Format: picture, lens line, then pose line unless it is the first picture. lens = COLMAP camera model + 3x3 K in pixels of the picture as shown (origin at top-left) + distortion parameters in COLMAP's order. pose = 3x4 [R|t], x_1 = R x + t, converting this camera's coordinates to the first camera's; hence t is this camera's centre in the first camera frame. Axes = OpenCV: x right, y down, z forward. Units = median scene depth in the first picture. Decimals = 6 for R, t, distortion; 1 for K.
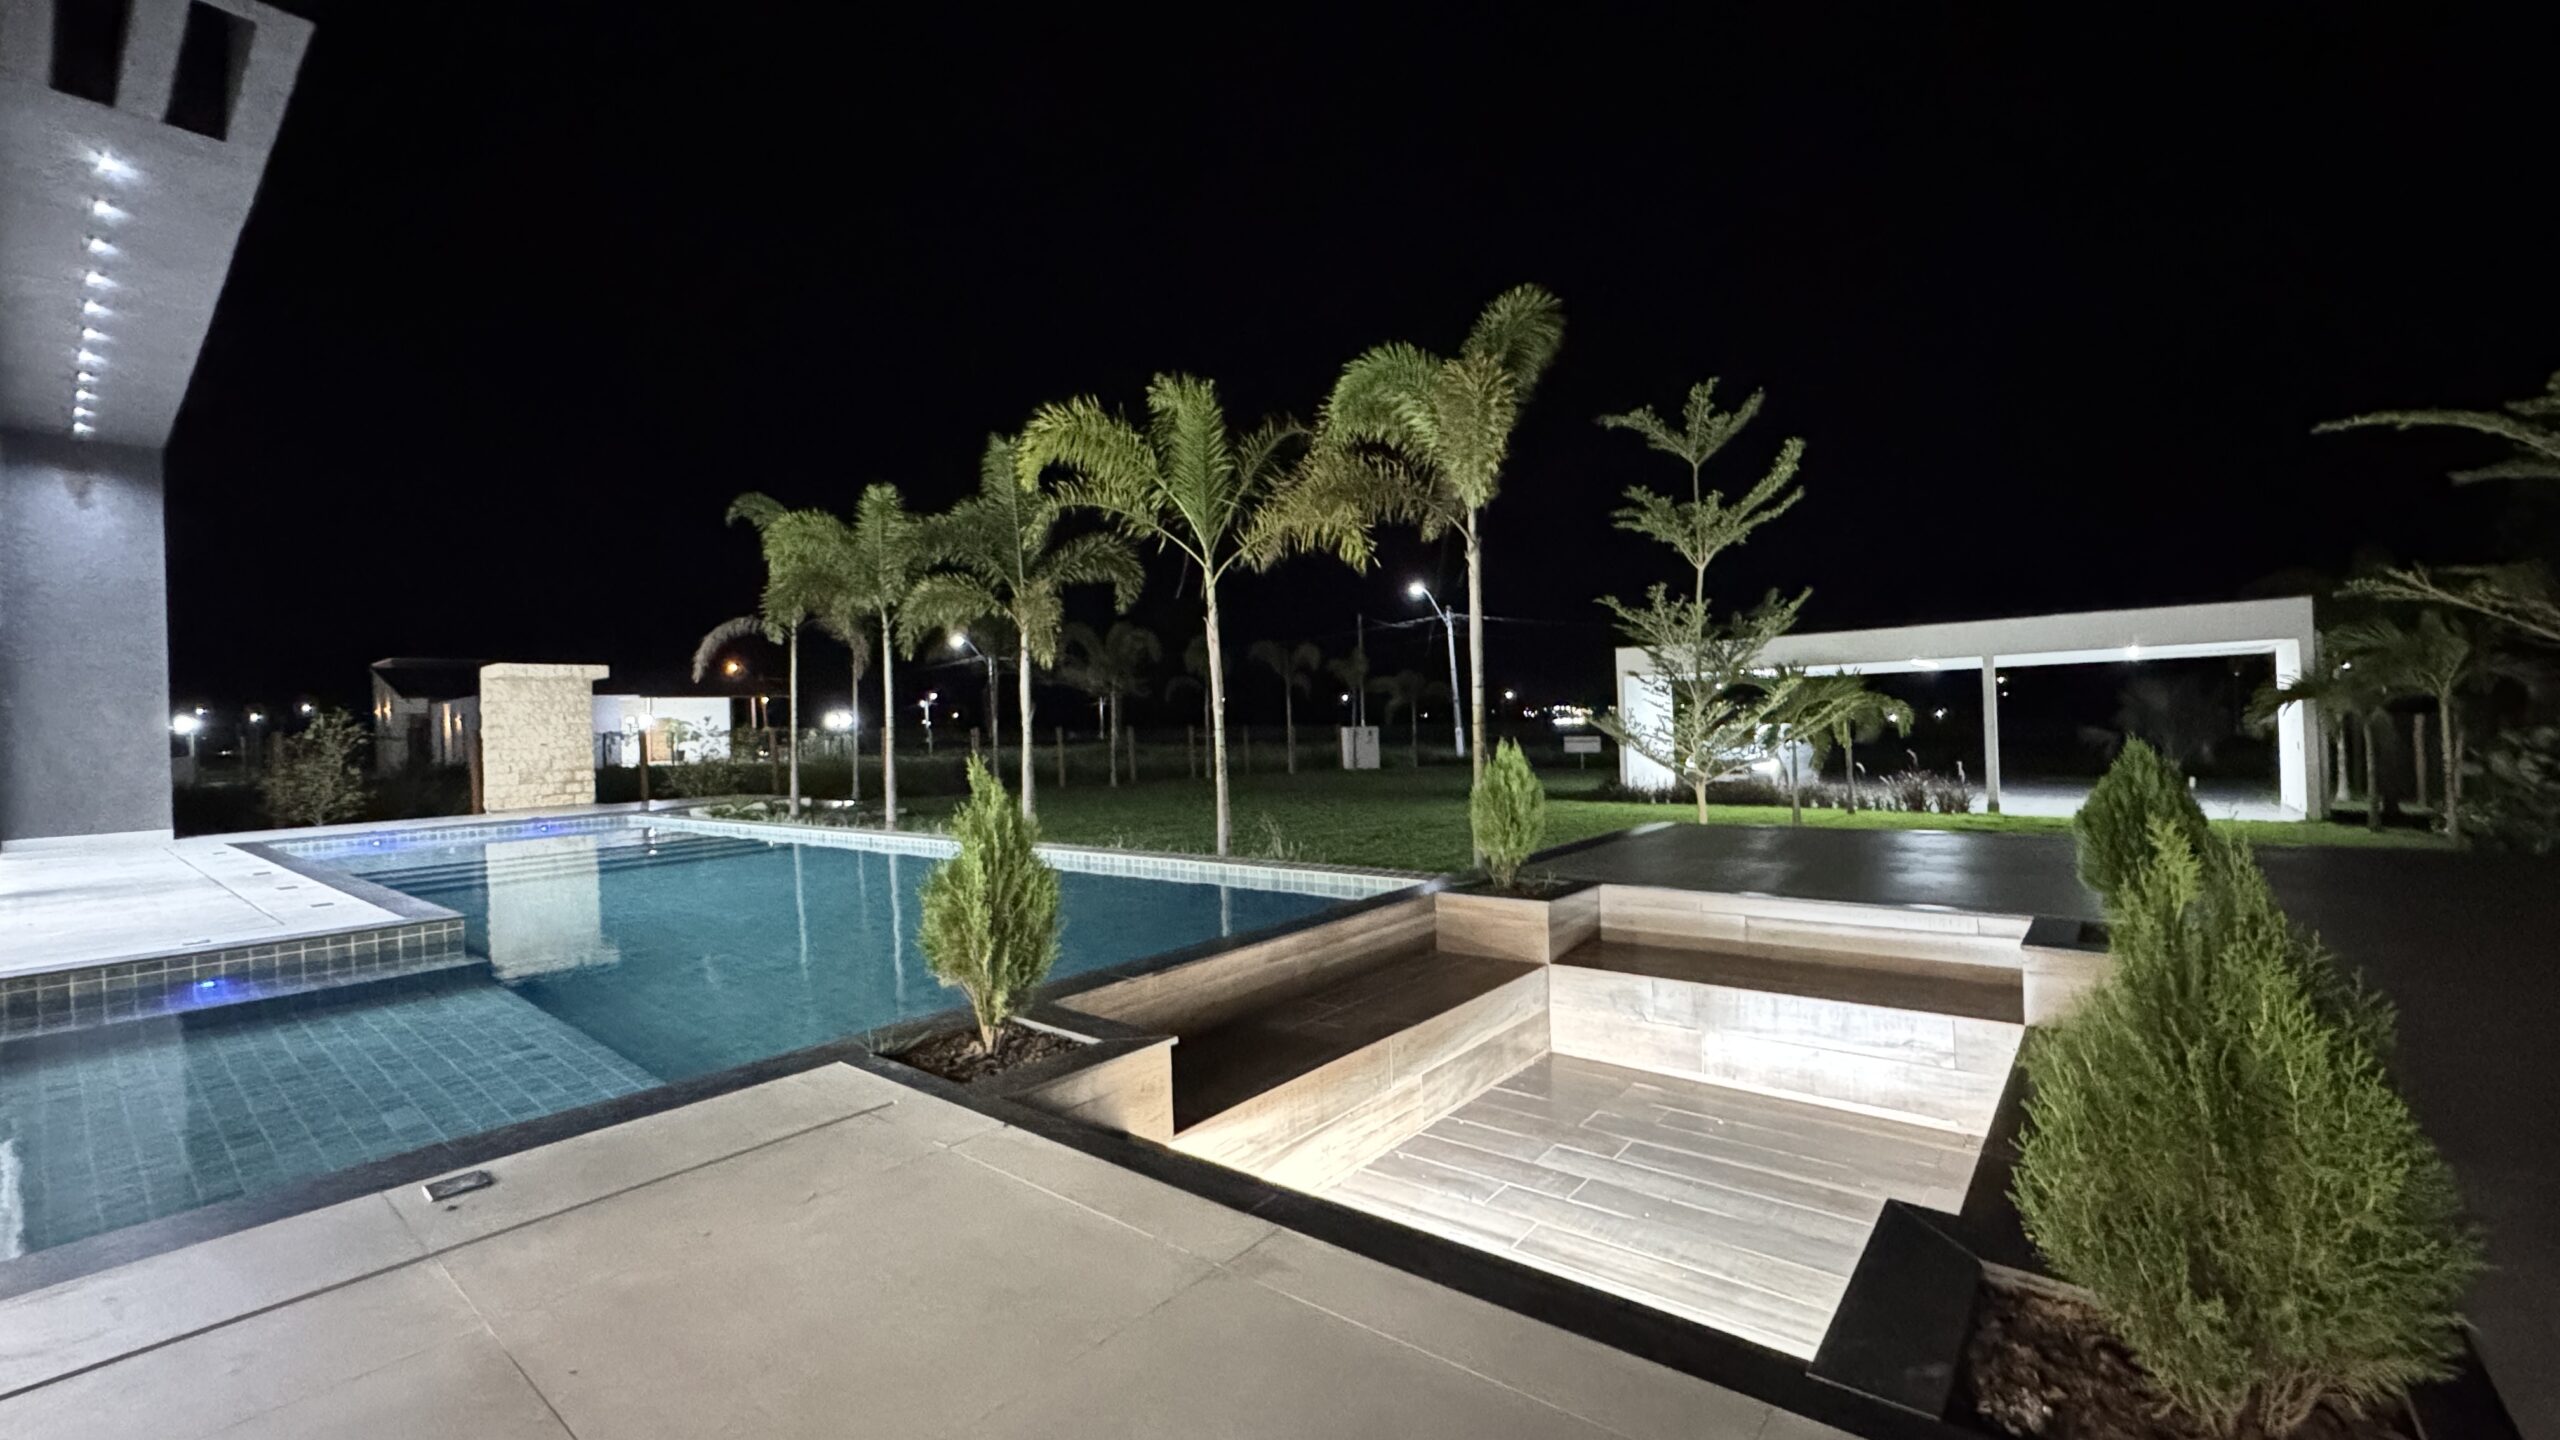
lens RADIAL K [[1025.8, 0, 1279.9], [0, 1025.8, 721.5], [0, 0, 1]] dist [-0.001027, -0.000437]
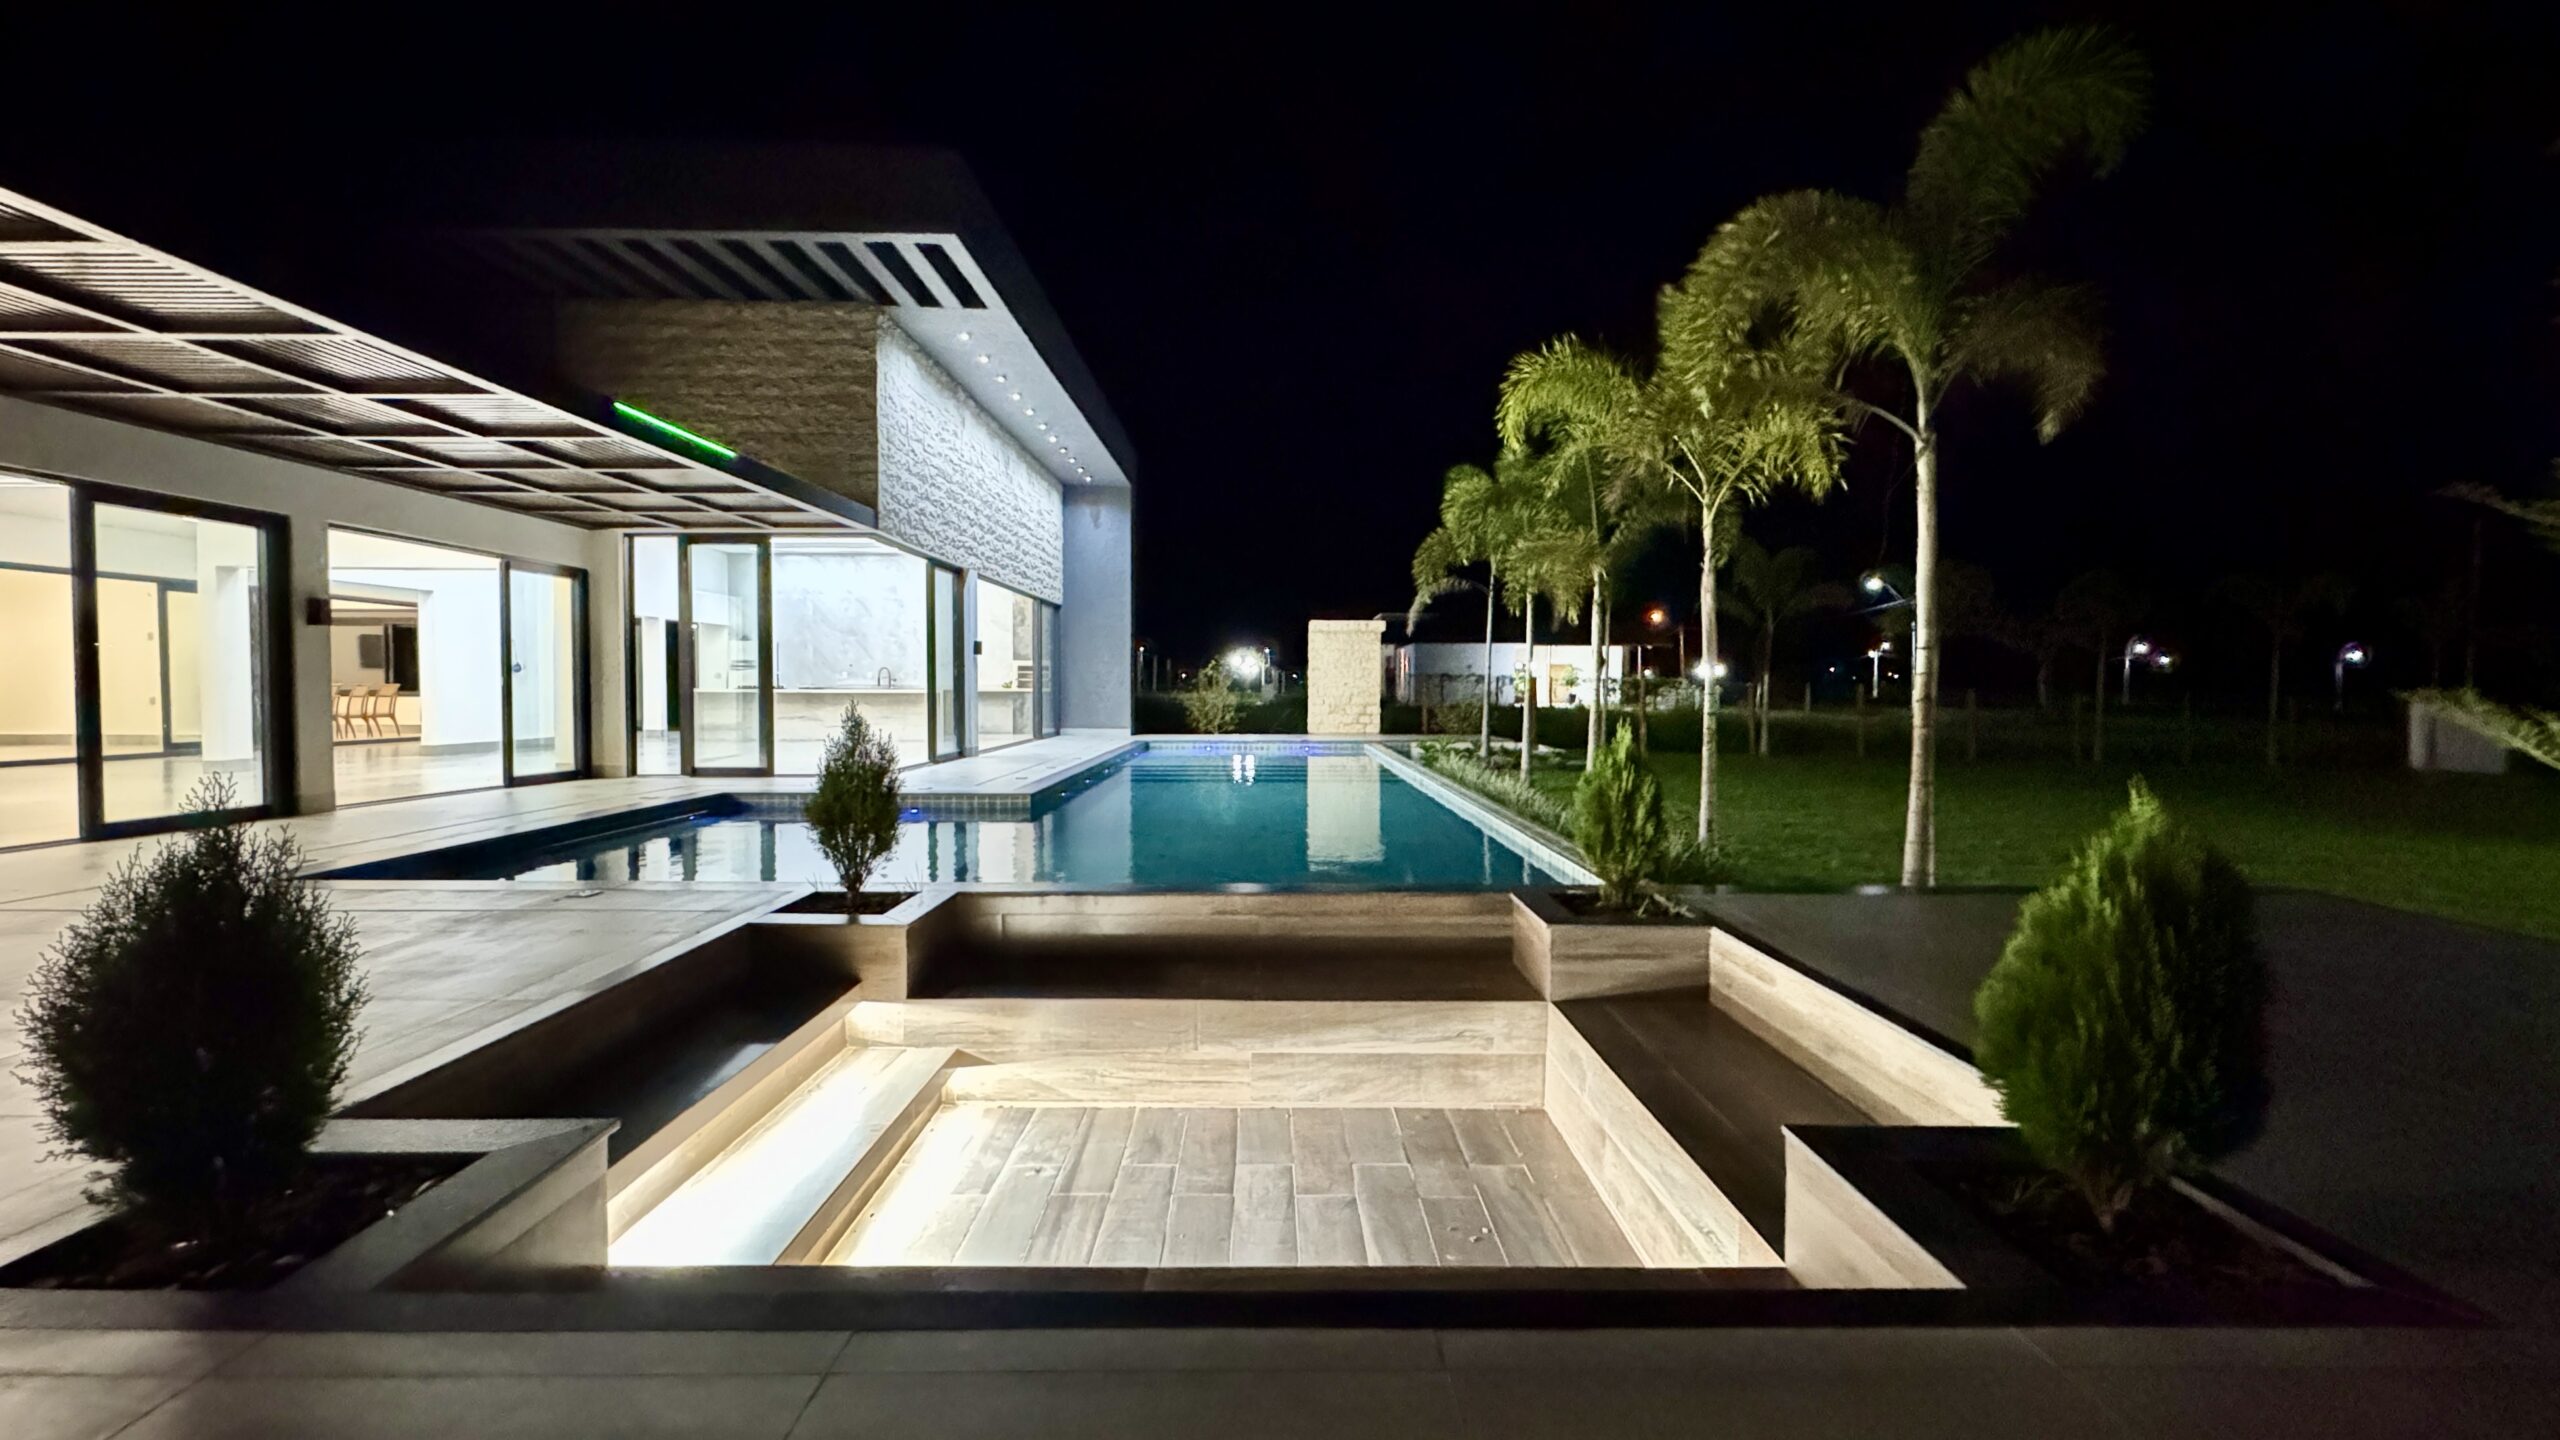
lens RADIAL K [[1057.1, 0, 1280.0], [0, 1057.1, 720.0], [0, 0, 1]] dist [0.000164, -0.000337]
pose [[0.646009, 0.062308, -0.760783, 0.567041], [-0.026734, 0.997898, 0.059027, -0.019776], [0.762862, -0.017793, 0.646317, 0.235965]]
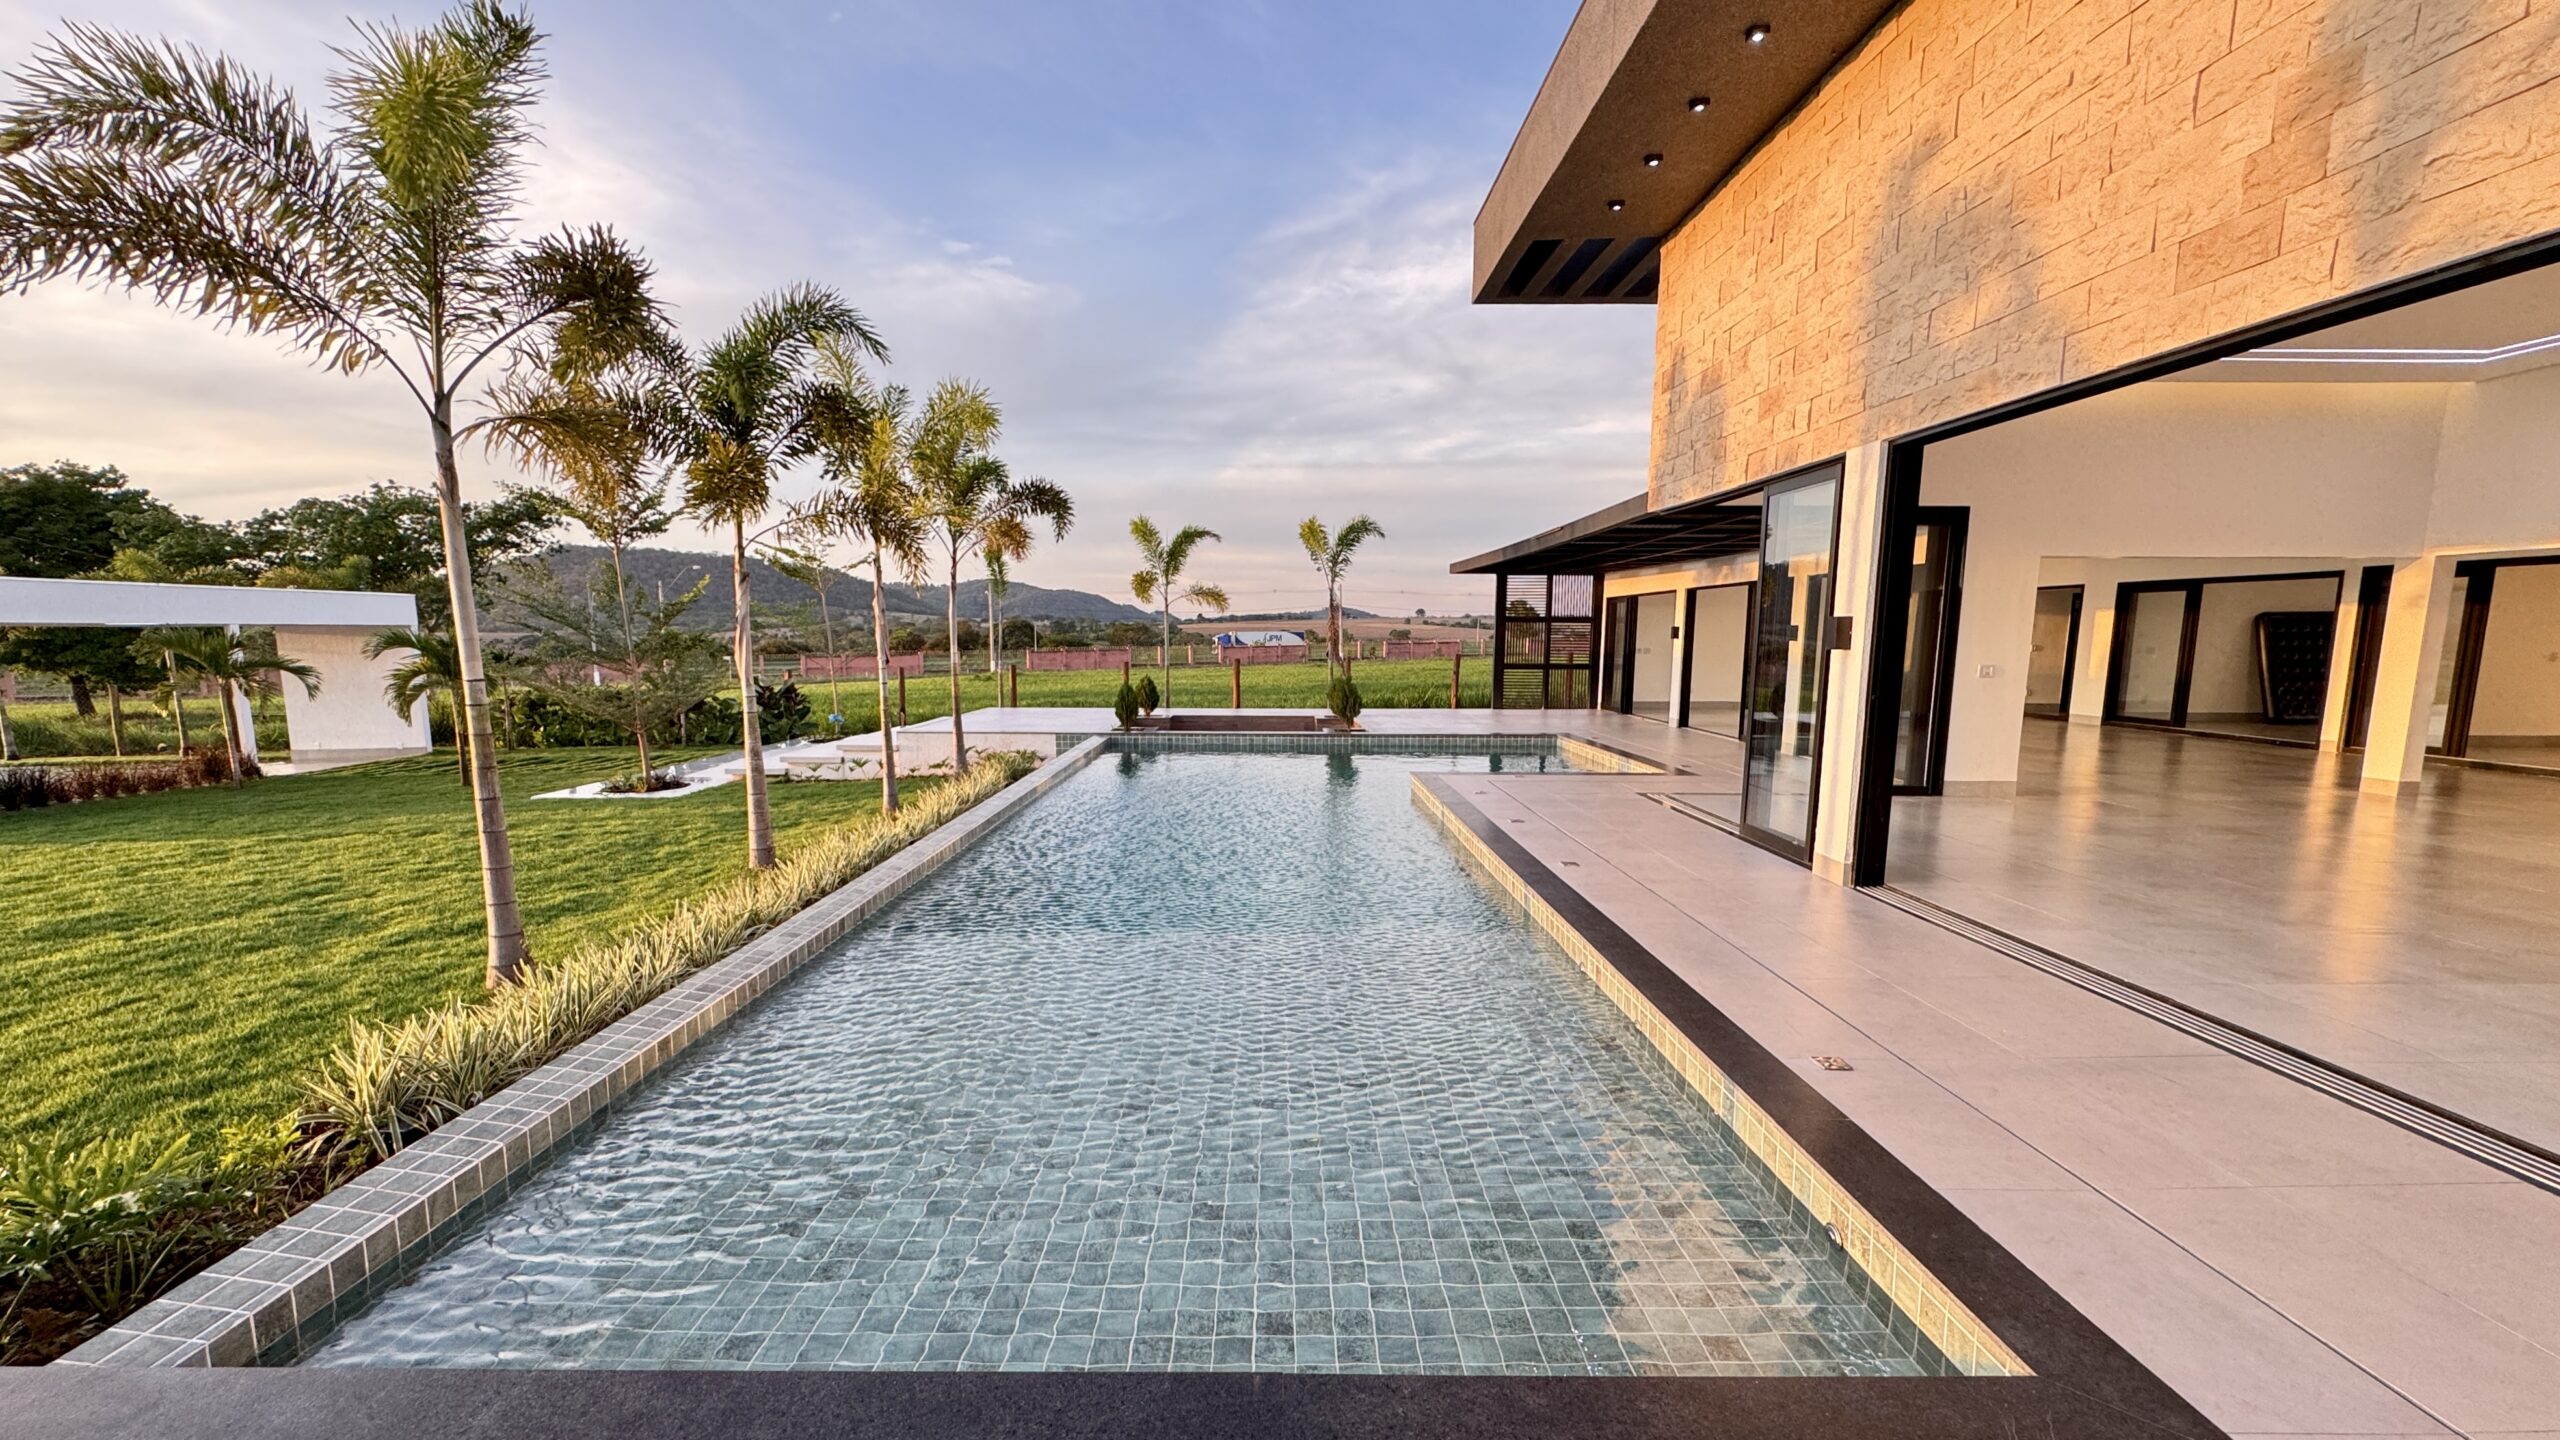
lens RADIAL K [[1051.3, 0, 1284.7], [0, 1051.3, 784.1], [0, 0, 1]] dist [-0.007633, -0.000157]
pose [[-0.642259, -0.080762, 0.762221, -1.844208], [0.024928, 0.991706, 0.126083, -0.023162], [-0.766083, 0.099978, -0.634919, 2.108540]]
